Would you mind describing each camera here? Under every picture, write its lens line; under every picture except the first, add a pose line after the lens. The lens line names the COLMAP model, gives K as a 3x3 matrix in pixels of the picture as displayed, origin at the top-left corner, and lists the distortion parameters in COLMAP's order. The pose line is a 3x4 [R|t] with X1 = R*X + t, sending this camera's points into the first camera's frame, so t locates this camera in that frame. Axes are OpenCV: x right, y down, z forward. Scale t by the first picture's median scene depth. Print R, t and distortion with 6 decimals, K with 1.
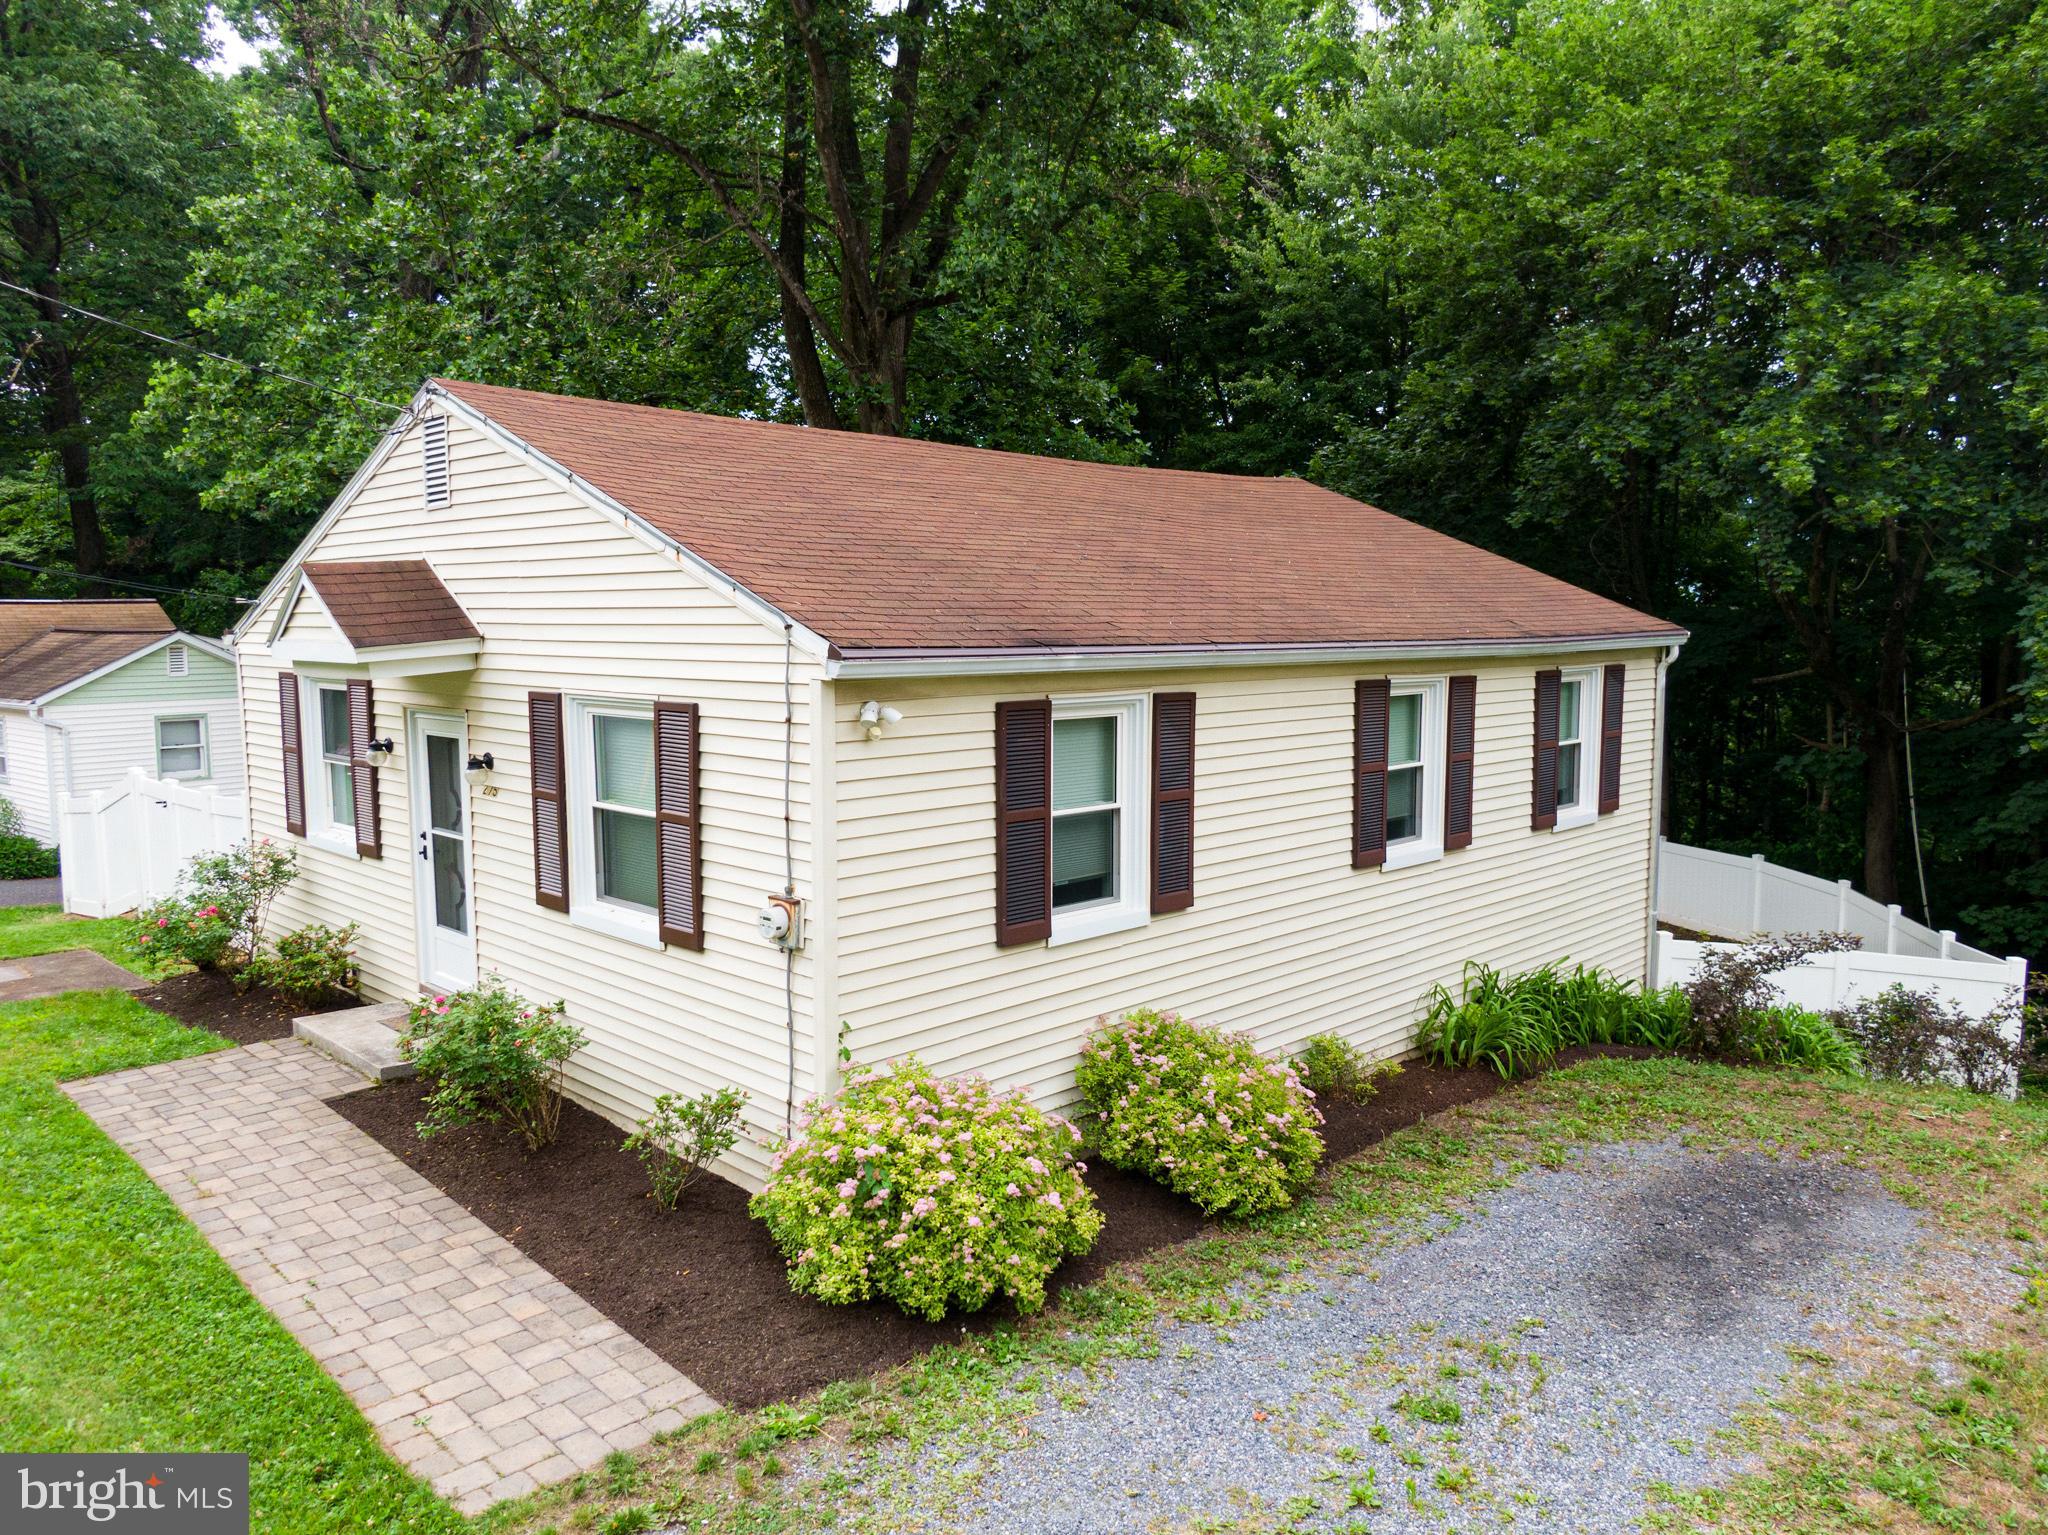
lens RADIAL K [[1460.3, 0, 1014.2], [0, 1460.3, 766.8], [0, 0, 1]] dist [0.020066, -0.028625]
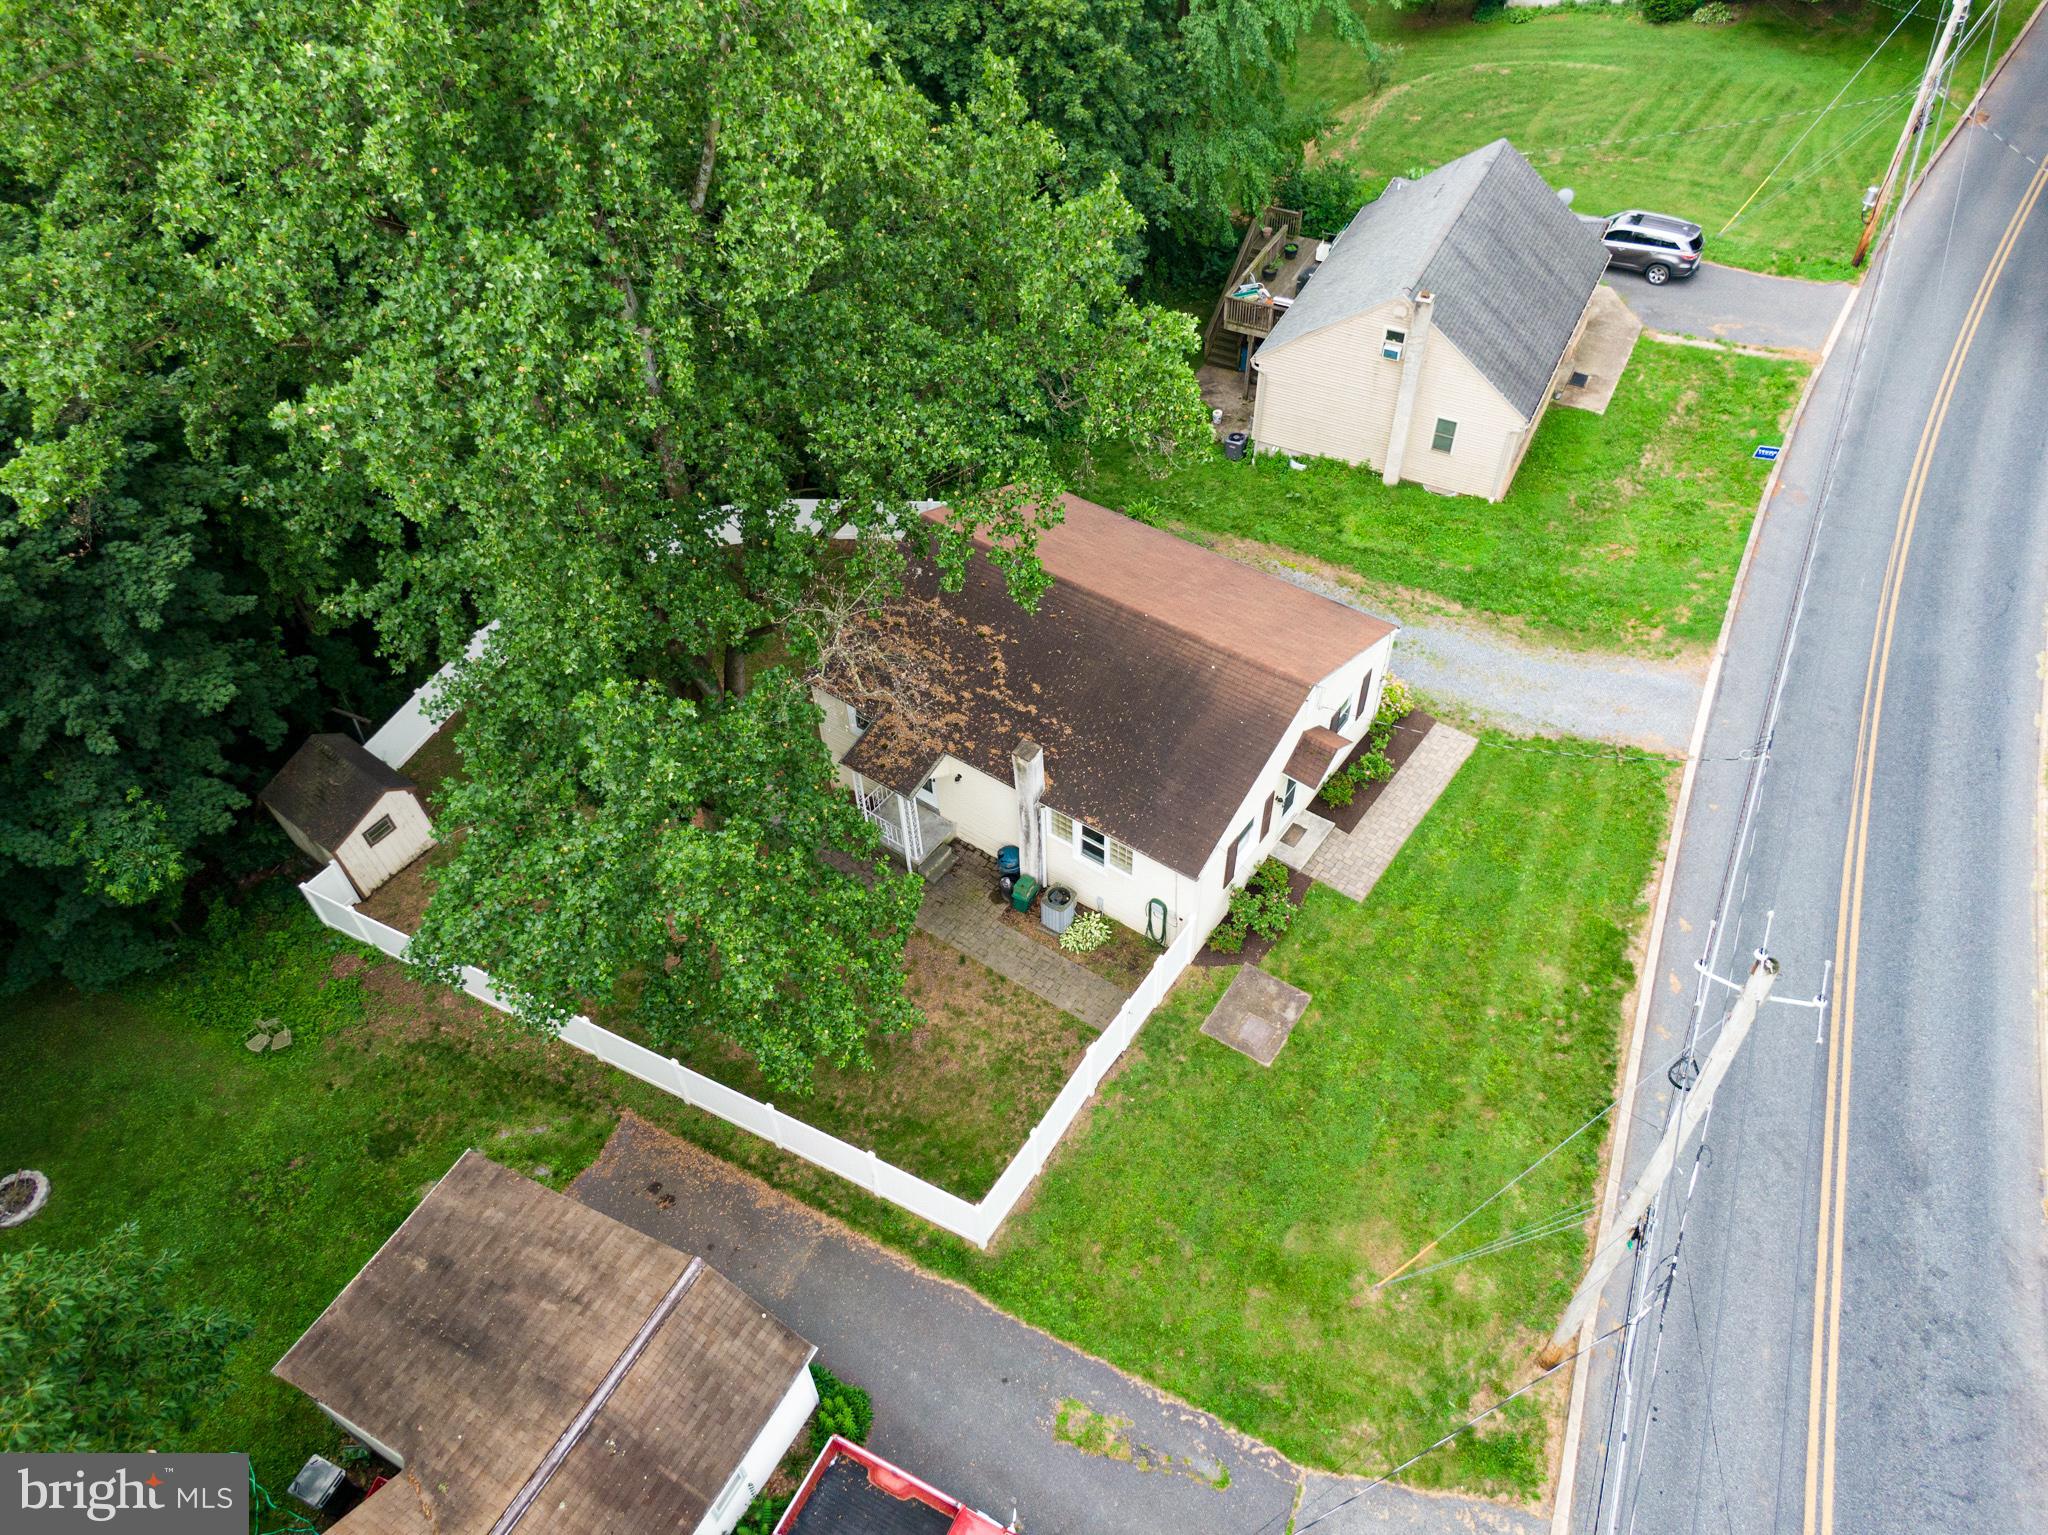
lens RADIAL K [[1460.3, 0, 1024.9], [0, 1460.3, 764.3], [0, 0, 1]] dist [0.020066, -0.028625]
pose [[-0.167211, -0.720063, 0.673461, -2.465721], [0.128839, 0.661262, 0.739009, -2.474787], [-0.977467, 0.210338, -0.017798, 1.691352]]
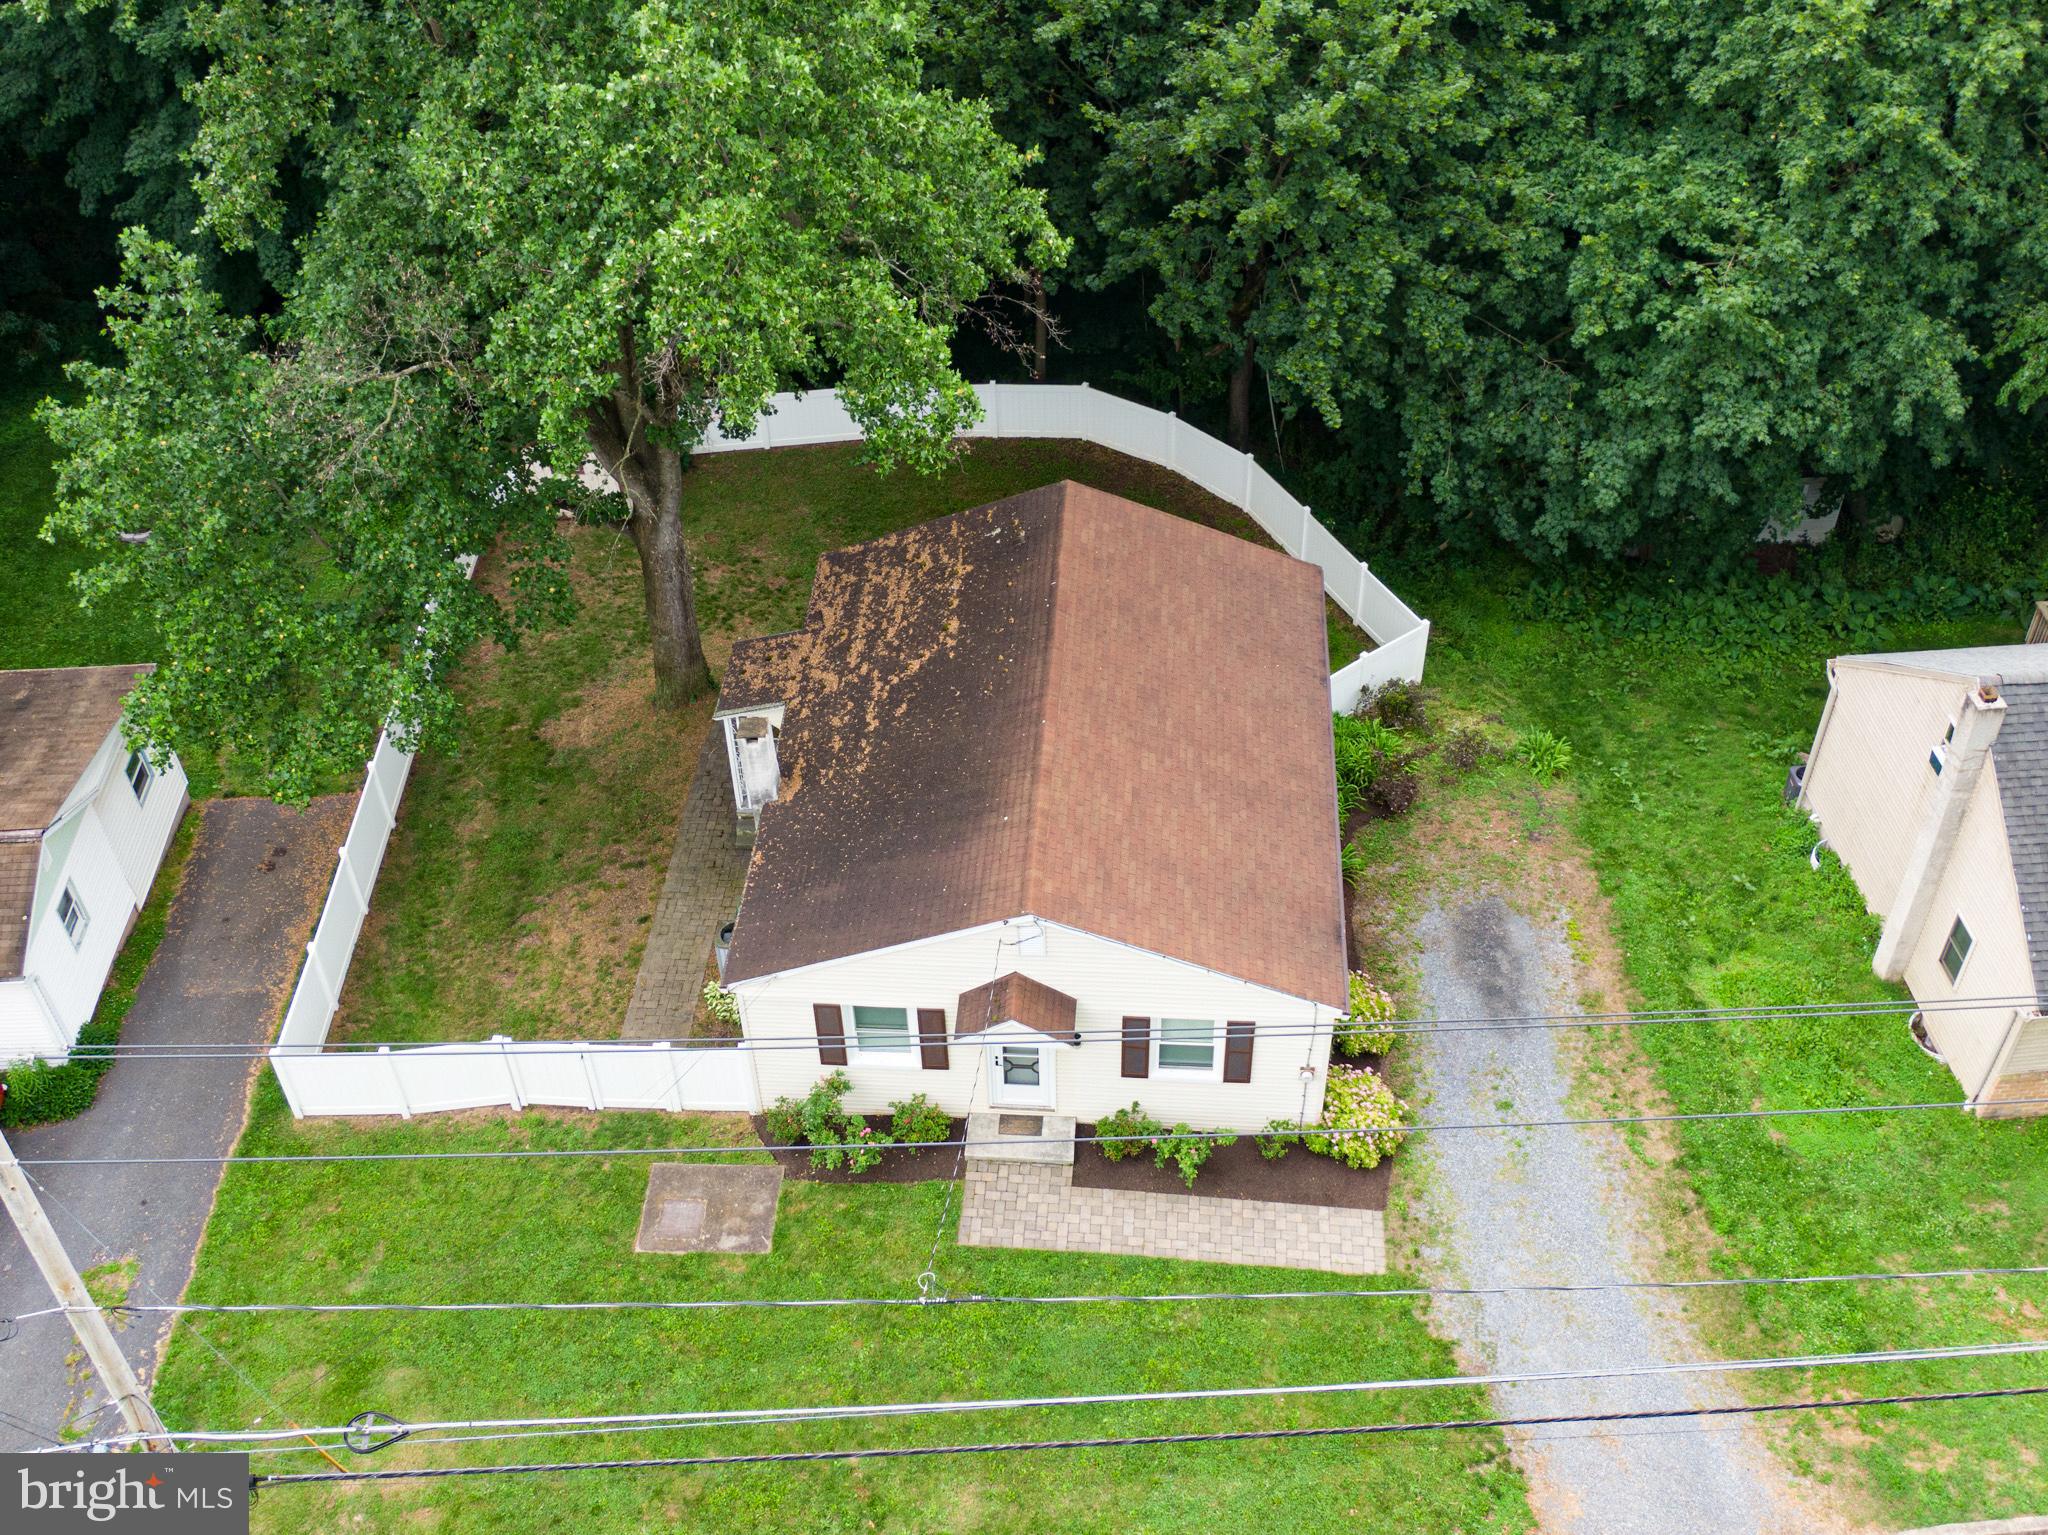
lens RADIAL K [[2058.5, 0, 1028.4], [0, 2058.5, 772.0], [0, 0, 1]] dist [0.009805, 0.000000]
pose [[0.749706, -0.459111, 0.476611, -1.678094], [0.081886, 0.779028, 0.621619, -2.197476], [-0.656686, -0.427004, 0.621636, -0.676679]]
